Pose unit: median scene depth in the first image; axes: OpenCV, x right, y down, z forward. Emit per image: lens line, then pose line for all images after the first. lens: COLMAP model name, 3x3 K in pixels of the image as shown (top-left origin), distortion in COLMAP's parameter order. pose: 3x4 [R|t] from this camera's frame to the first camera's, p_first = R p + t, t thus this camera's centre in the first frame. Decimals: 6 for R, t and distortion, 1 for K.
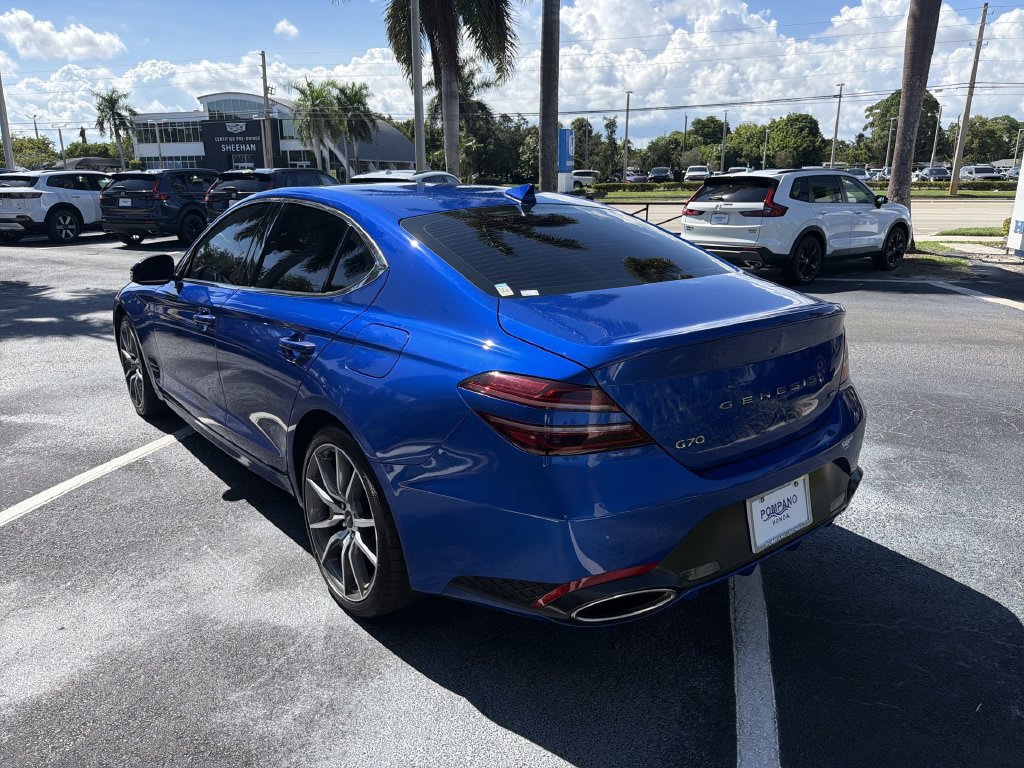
lens RADIAL K [[729.6, 0, 508.3], [0, 729.6, 390.1], [0, 0, 1]] dist [0.023222, -0.040928]
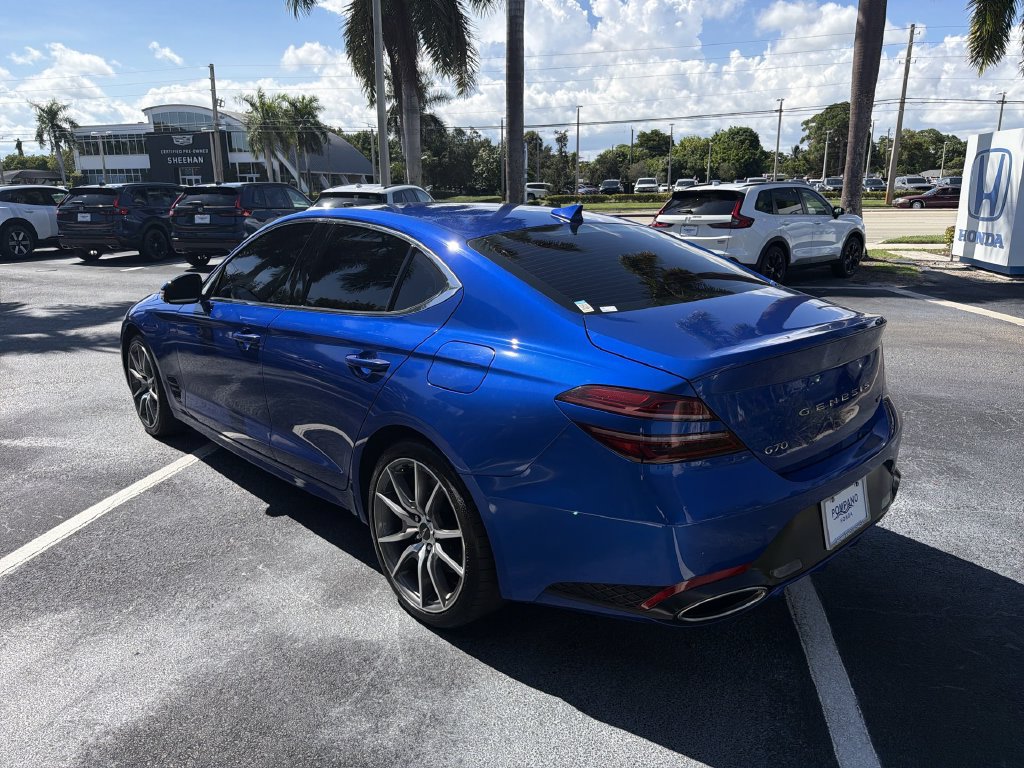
lens RADIAL K [[729.6, 0, 511.1], [0, 729.6, 378.7], [0, 0, 1]] dist [0.023222, -0.040928]
pose [[0.997404, -0.021119, 0.068845, -0.091311], [0.023098, 0.999339, -0.028088, -0.003430], [-0.068206, 0.029605, 0.997232, -0.017974]]
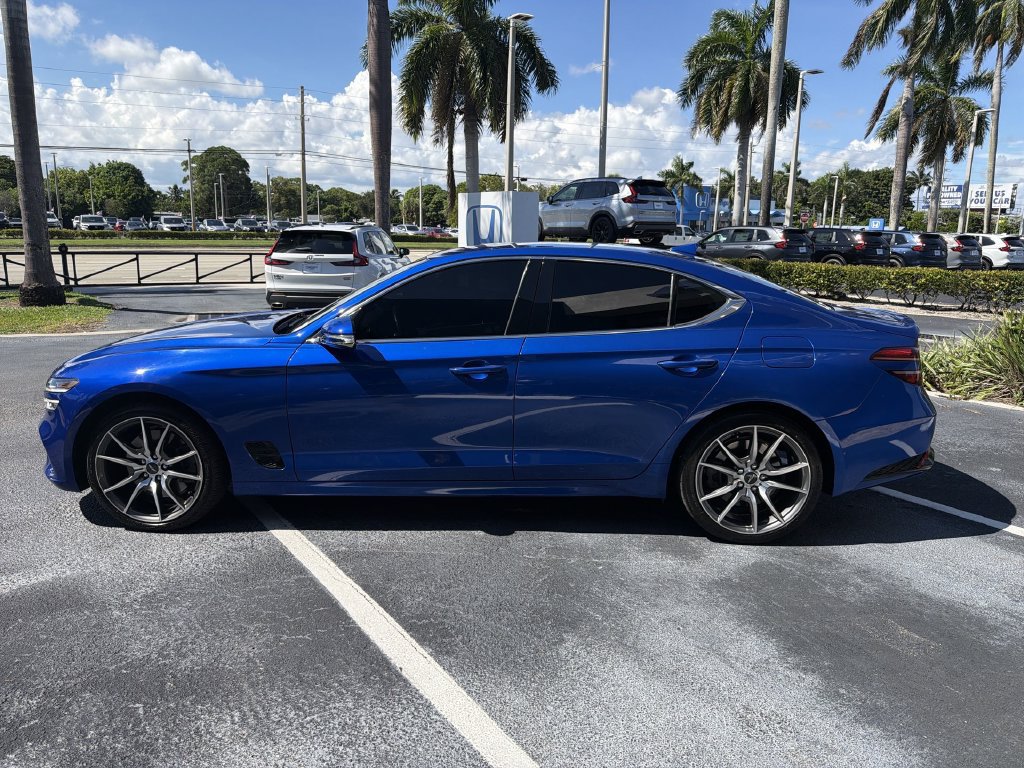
lens RADIAL K [[729.6, 0, 510.0], [0, 729.6, 382.3], [0, 0, 1]] dist [0.023222, -0.040928]
pose [[0.644785, -0.137370, 0.751919, -0.868713], [0.192082, 0.981271, 0.014557, -0.064665], [-0.739836, 0.135044, 0.659095, 0.214175]]
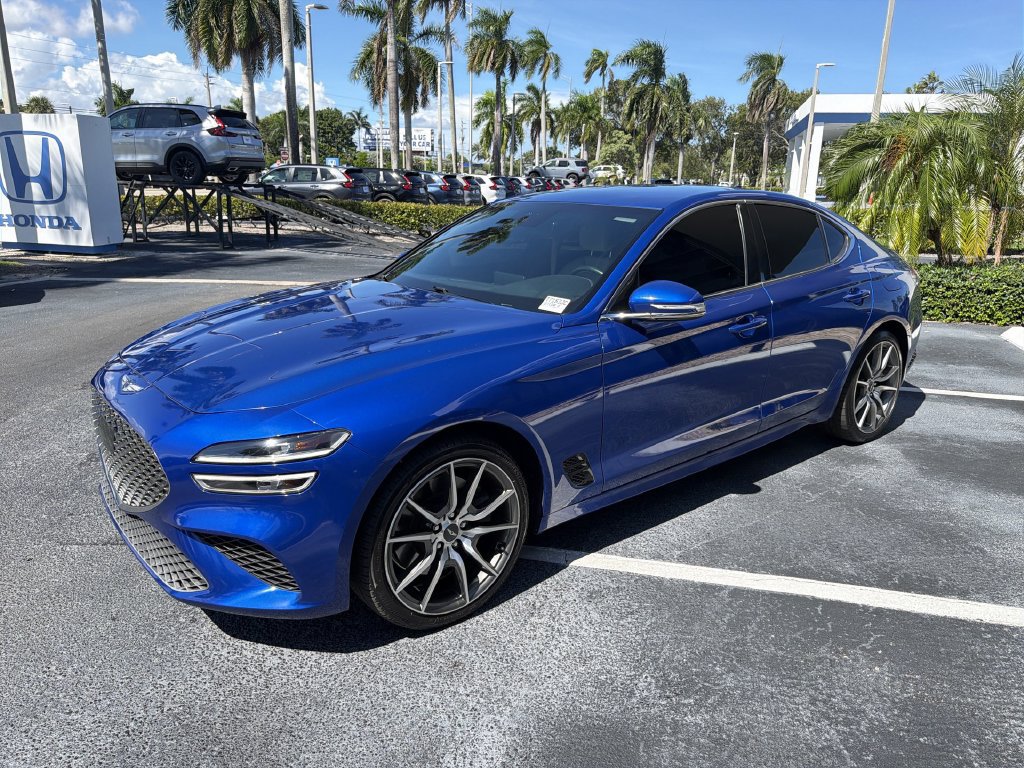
lens RADIAL K [[729.6, 0, 522.7], [0, 729.6, 392.6], [0, 0, 1]] dist [0.023222, -0.040928]
pose [[-0.027487, -0.271524, 0.962039, -1.018993], [0.256155, 0.928355, 0.269336, -0.263984], [-0.966245, 0.253835, 0.044035, 0.949813]]
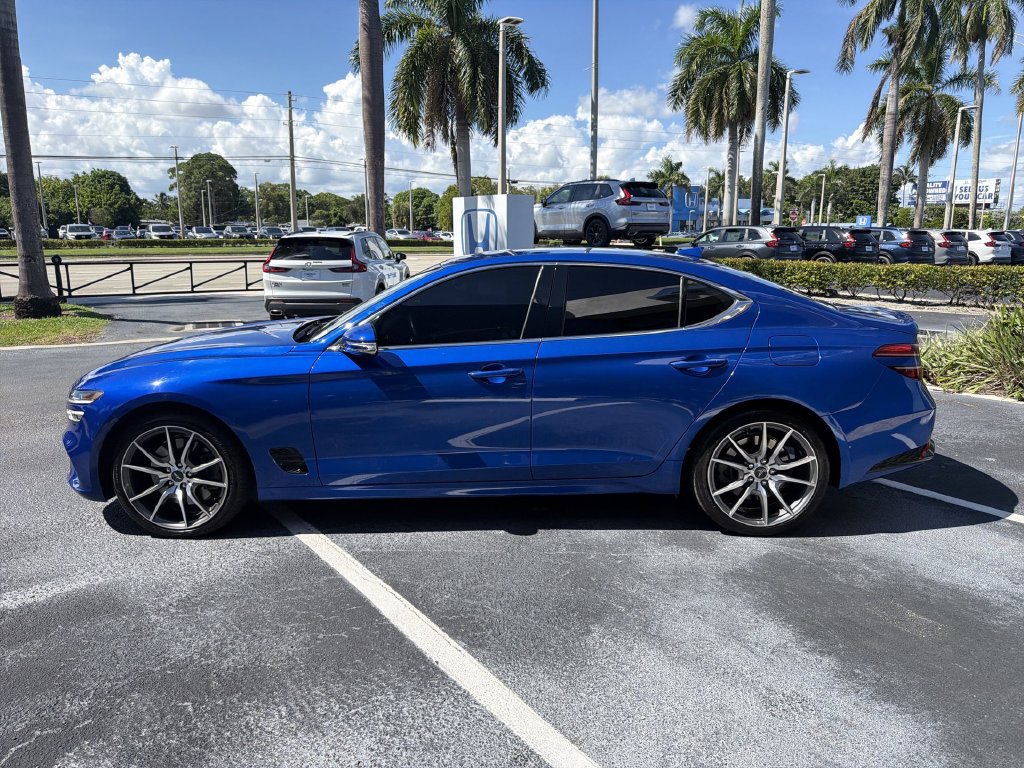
lens RADIAL K [[729.6, 0, 518.2], [0, 729.6, 388.4], [0, 0, 1]] dist [0.023222, -0.040928]
pose [[0.626253, -0.153950, 0.764269, -0.903359], [0.211426, 0.977110, 0.023577, -0.070700], [-0.750404, 0.146821, 0.644467, 0.218206]]
